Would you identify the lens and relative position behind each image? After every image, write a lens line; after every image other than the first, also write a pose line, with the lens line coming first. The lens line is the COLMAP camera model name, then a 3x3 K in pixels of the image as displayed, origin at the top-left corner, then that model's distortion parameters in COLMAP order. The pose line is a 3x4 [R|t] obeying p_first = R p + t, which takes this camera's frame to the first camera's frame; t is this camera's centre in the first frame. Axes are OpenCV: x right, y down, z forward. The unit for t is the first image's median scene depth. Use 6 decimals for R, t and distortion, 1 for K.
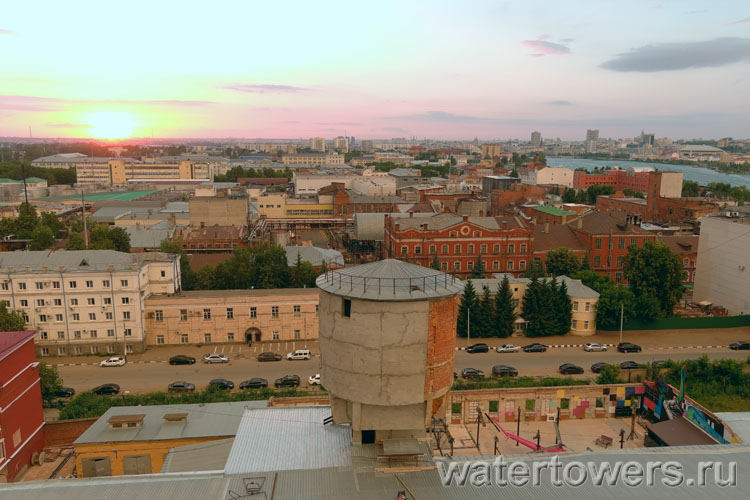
lens RADIAL K [[591.5, 0, 375.0], [0, 591.5, 250.0], [0, 0, 1]] dist [0.015102, 0.000825]
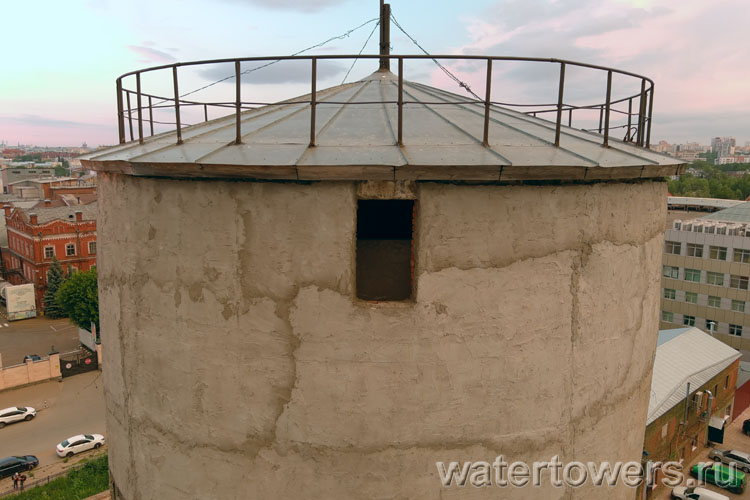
lens RADIAL K [[595.0, 0, 374.4], [0, 595.0, 210.4], [0, 0, 1]] dist [-0.000343, -0.001283]
pose [[0.811687, -0.060169, 0.580985, -0.040263], [0.107262, 0.993119, -0.047004, 0.024835], [-0.574159, 0.100470, 0.812556, 0.226236]]
